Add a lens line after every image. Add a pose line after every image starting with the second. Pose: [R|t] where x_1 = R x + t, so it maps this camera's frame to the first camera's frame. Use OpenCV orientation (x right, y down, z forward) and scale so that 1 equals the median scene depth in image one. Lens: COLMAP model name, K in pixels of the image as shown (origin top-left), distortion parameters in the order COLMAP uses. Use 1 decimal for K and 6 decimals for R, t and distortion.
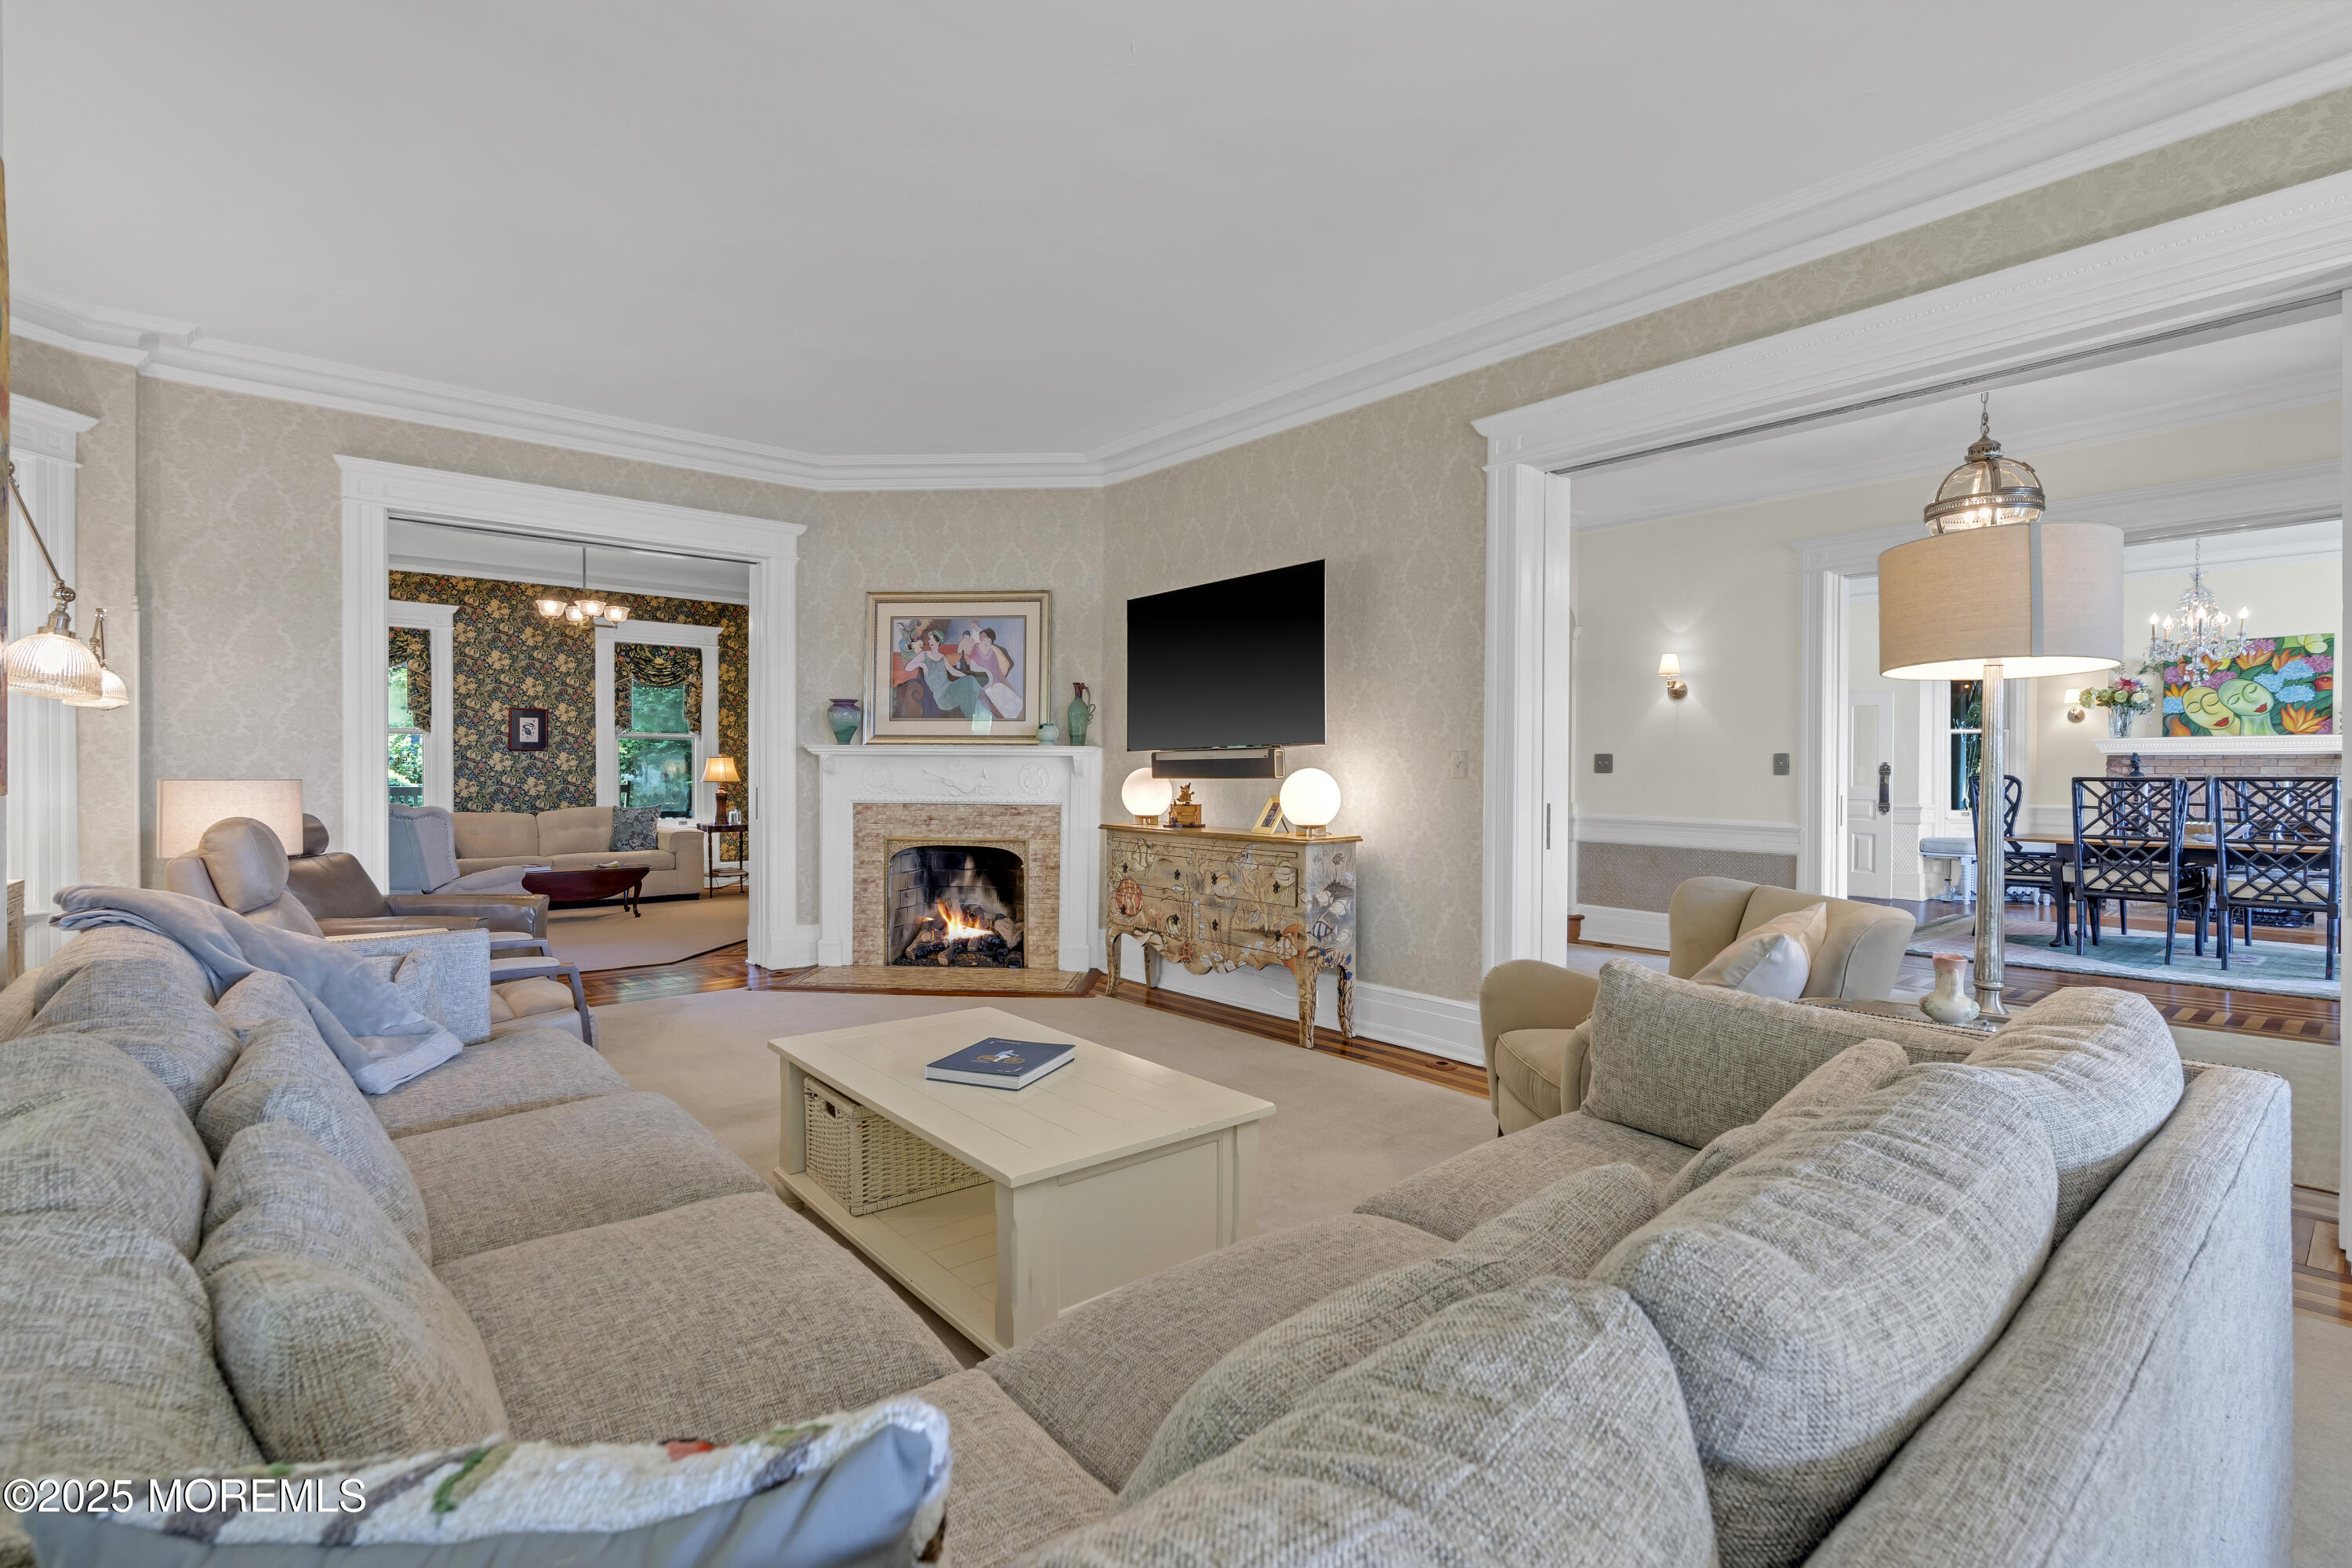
lens RADIAL K [[1064.2, 0, 1194.4], [0, 1064.2, 775.9], [0, 0, 1]] dist [-0.008939, 0.001276]
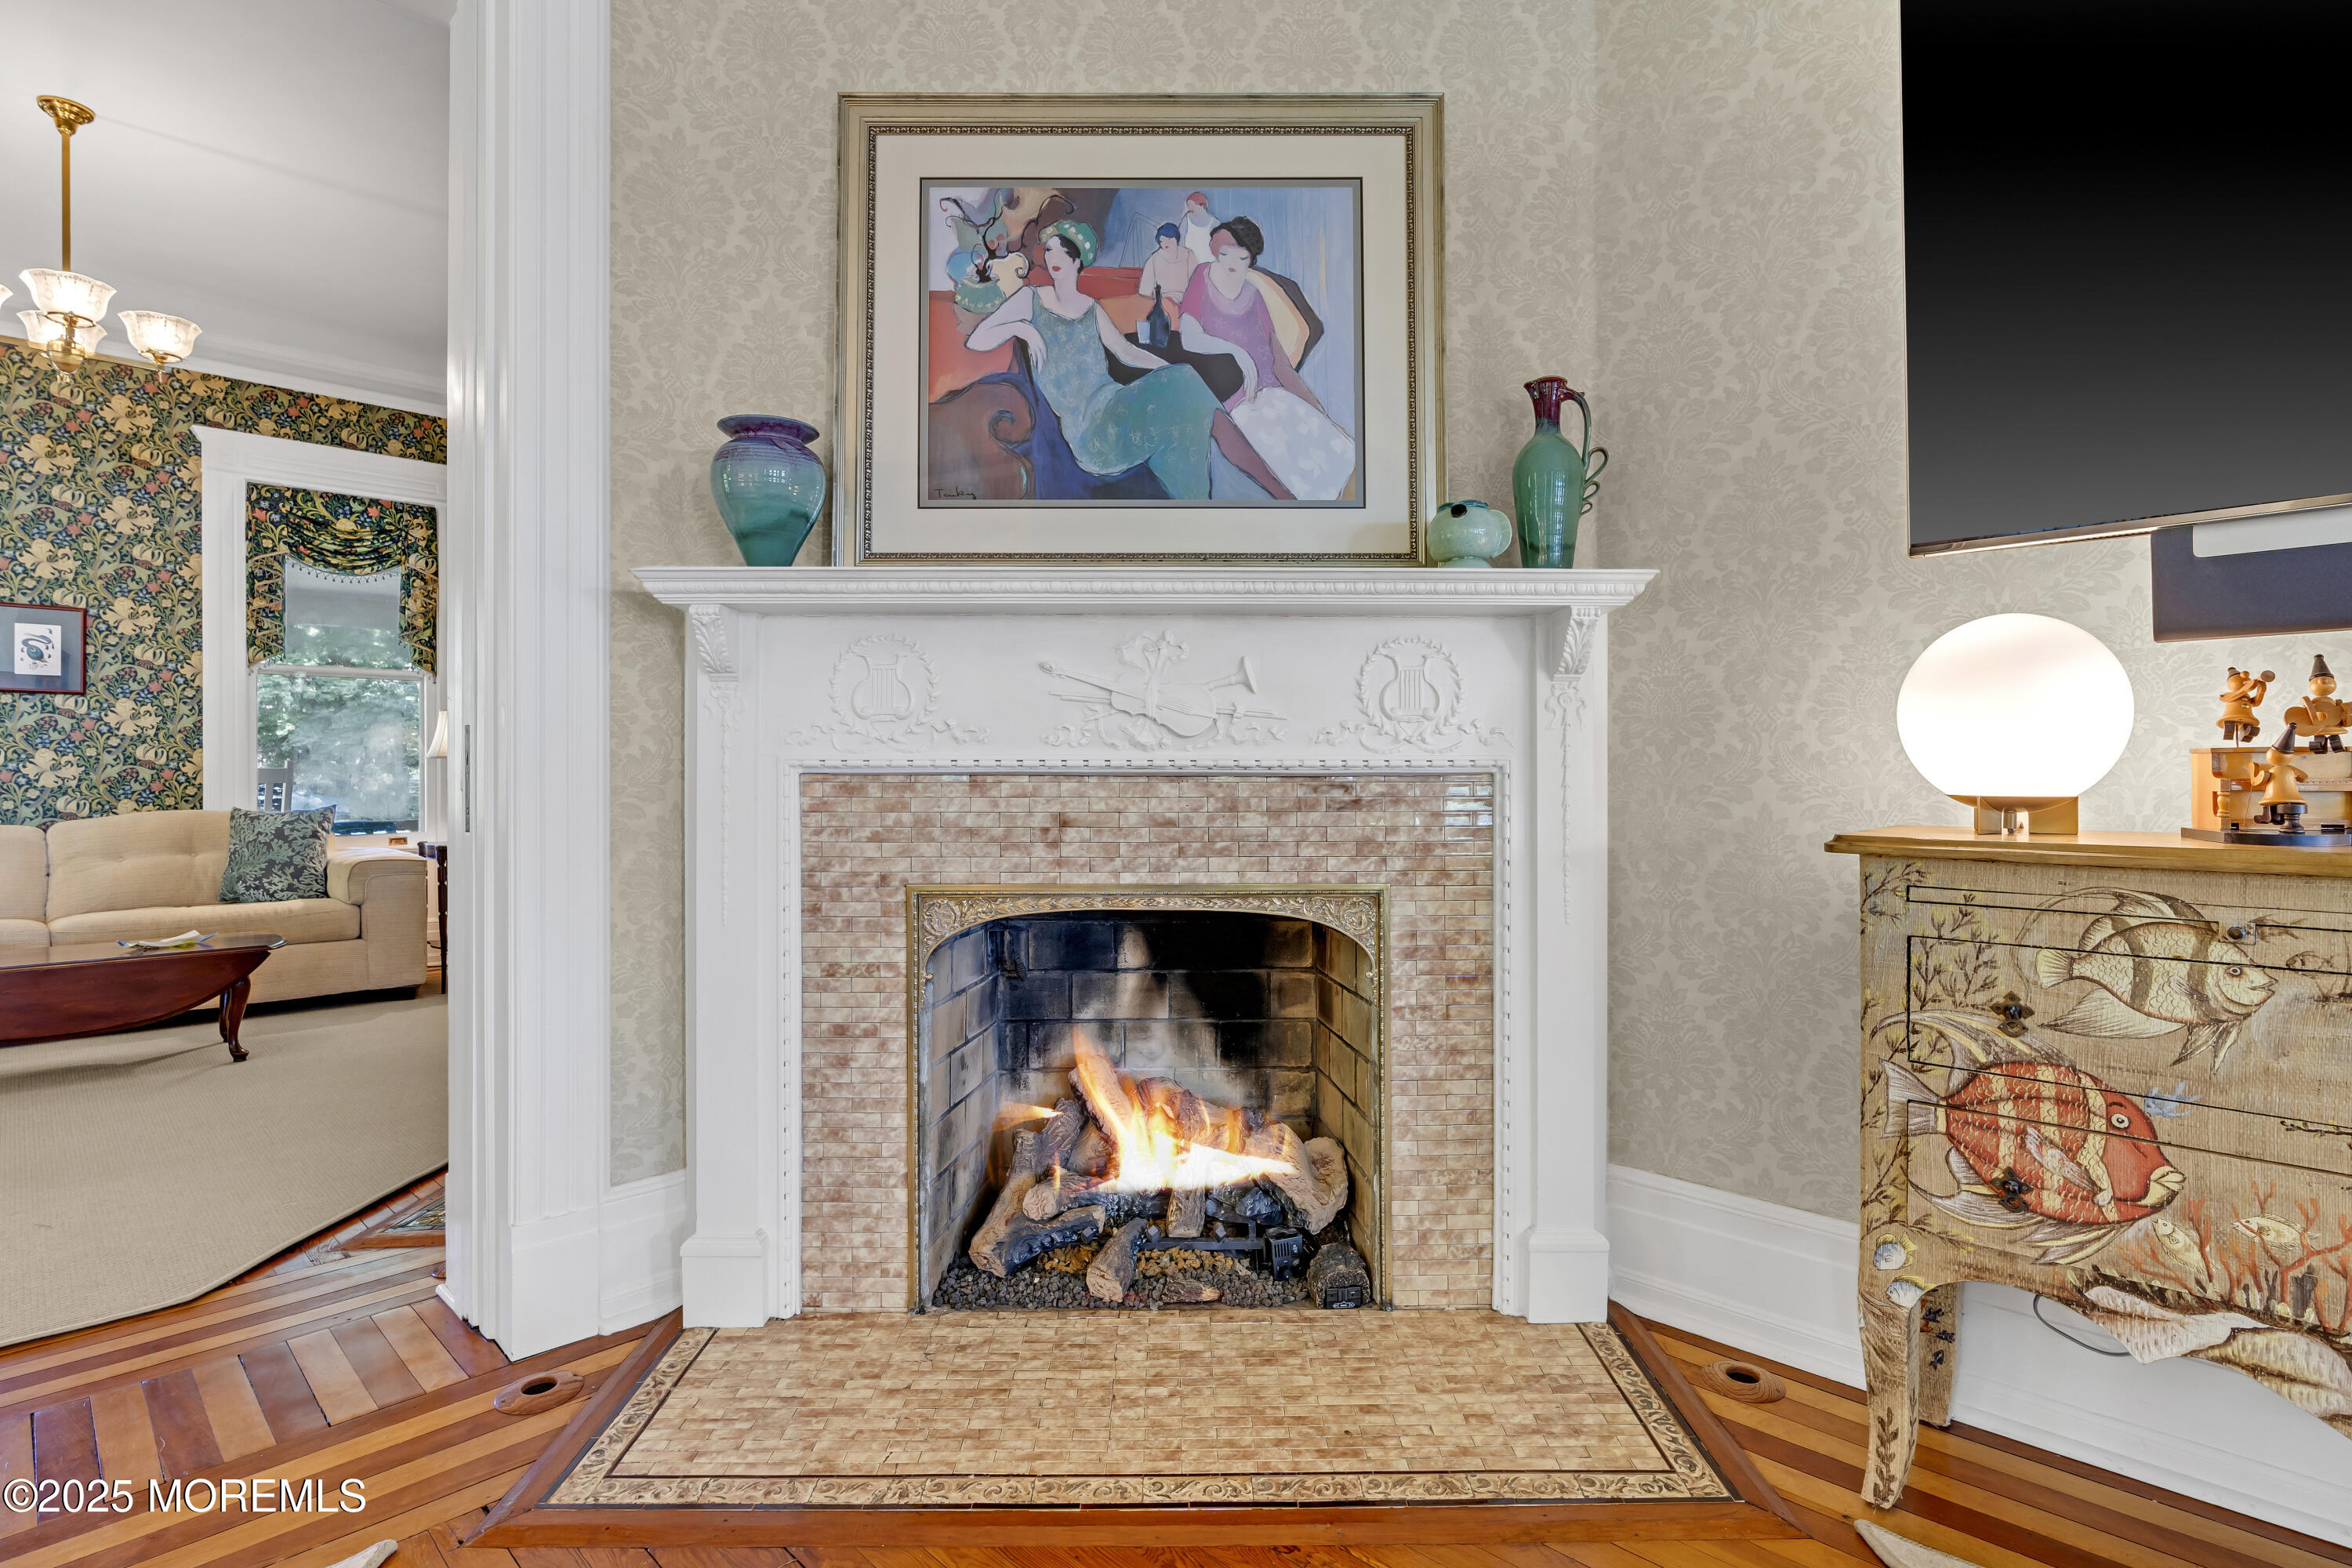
lens RADIAL K [[1167.1, 0, 1202.6], [0, 1167.1, 766.5], [0, 0, 1]] dist [-0.007313, 0.001409]
pose [[0.995605, -0.006331, 0.093435, -0.237307], [0.007301, 0.999923, -0.010049, 0.027414], [-0.093364, 0.010687, 0.995575, 0.657487]]
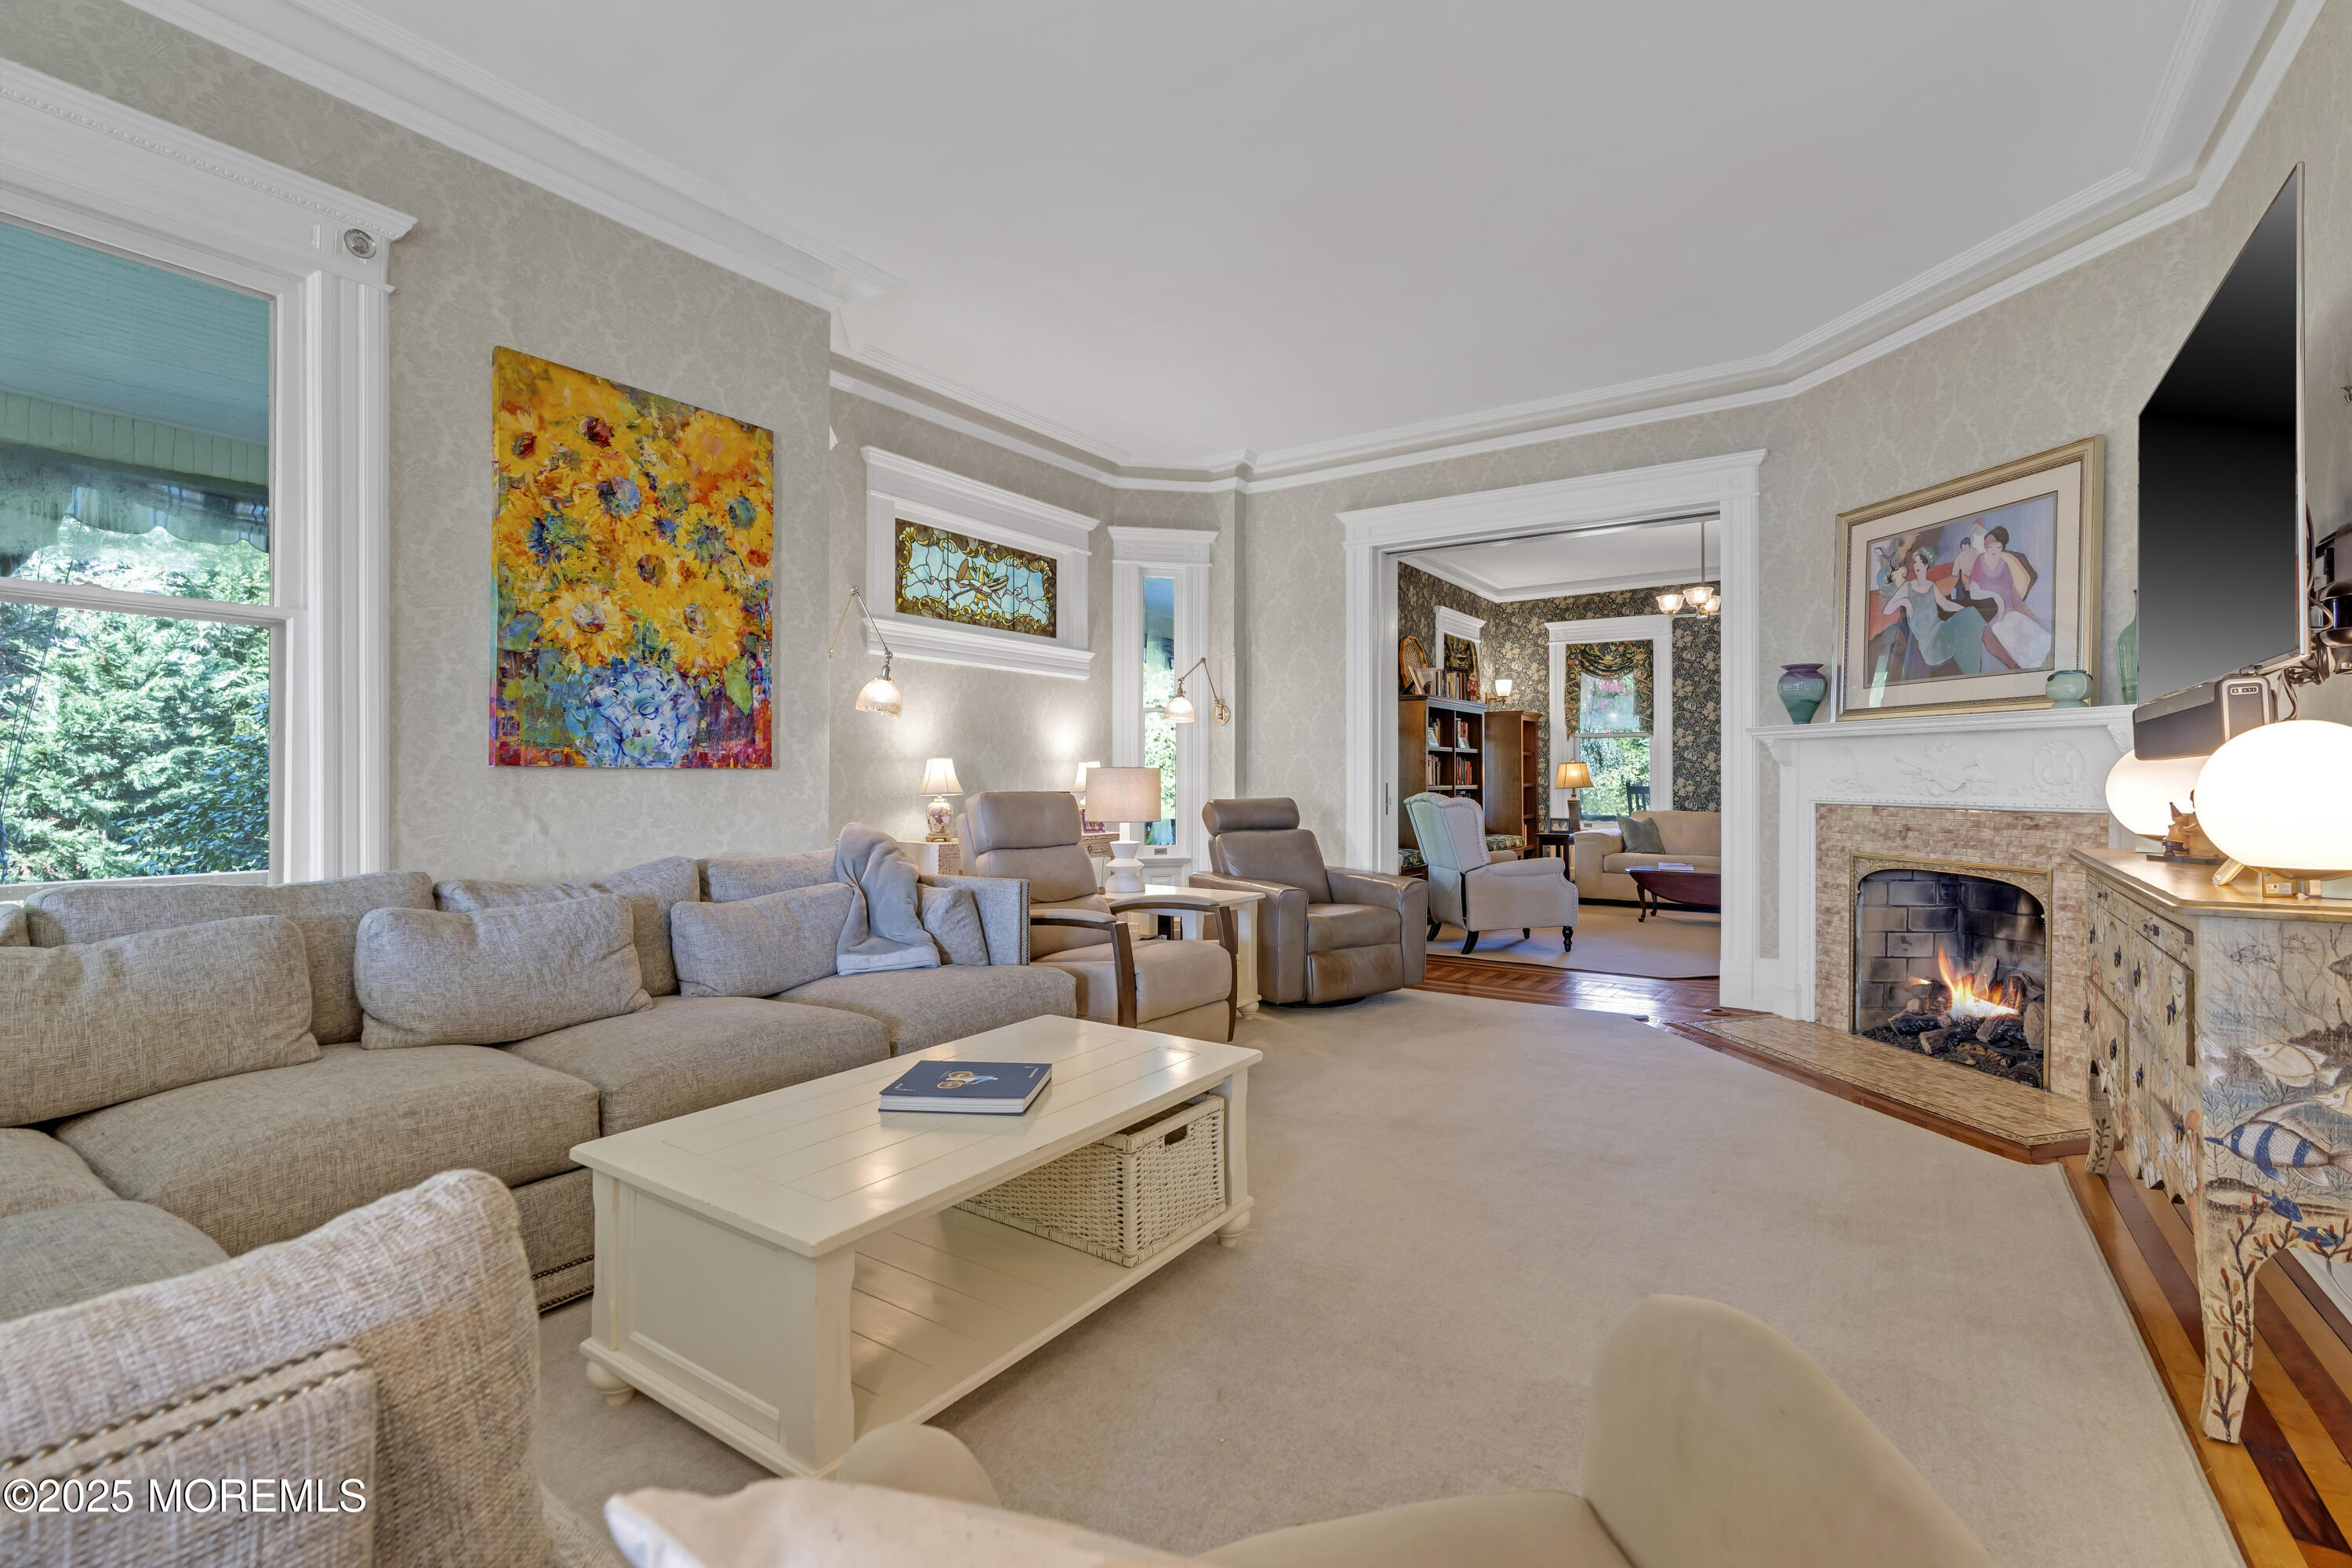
lens RADIAL K [[1064.2, 0, 1194.4], [0, 1064.2, 775.9], [0, 0, 1]] dist [-0.008939, 0.001276]
pose [[0.273885, -0.004708, -0.961751, 0.270936], [-0.003529, 0.999976, -0.005900, 0.012052], [0.961756, 0.005010, 0.273862, 0.379758]]
